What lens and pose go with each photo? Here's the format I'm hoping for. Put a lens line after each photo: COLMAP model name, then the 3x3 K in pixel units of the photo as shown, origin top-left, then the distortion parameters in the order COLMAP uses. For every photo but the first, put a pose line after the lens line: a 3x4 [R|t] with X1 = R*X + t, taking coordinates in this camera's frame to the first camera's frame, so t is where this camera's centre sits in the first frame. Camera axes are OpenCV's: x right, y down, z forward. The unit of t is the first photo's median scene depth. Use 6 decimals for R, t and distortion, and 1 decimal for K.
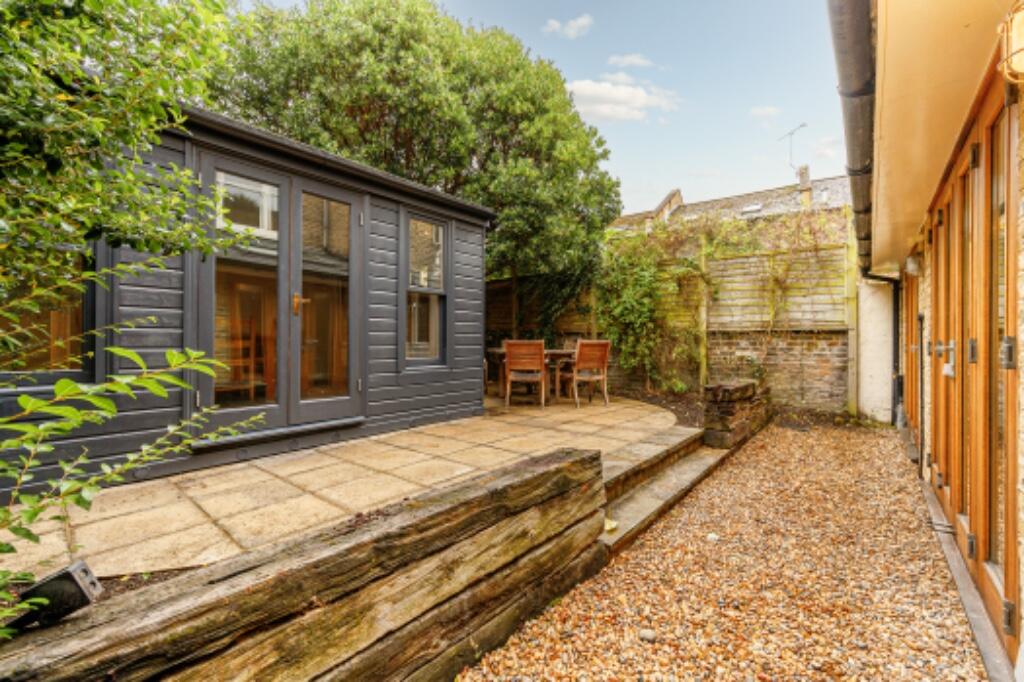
lens RADIAL K [[413.7, 0, 511.5], [0, 413.7, 340.9], [0, 0, 1]] dist [-0.000425, -0.000147]
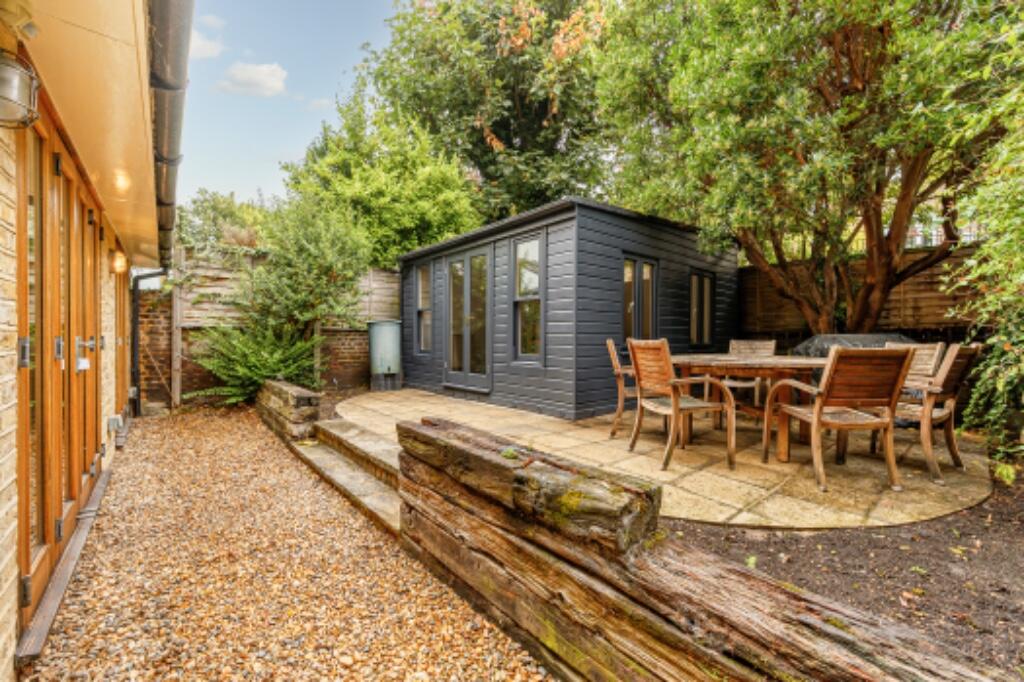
lens RADIAL K [[413.7, 0, 511.5], [0, 413.7, 340.9], [0, 0, 1]] dist [-0.000425, -0.000147]
pose [[-0.162276, -0.000482, -0.986745, 1.106142], [0.003200, 0.999994, -0.001014, 0.001412], [0.986740, -0.003322, -0.162273, 1.289249]]
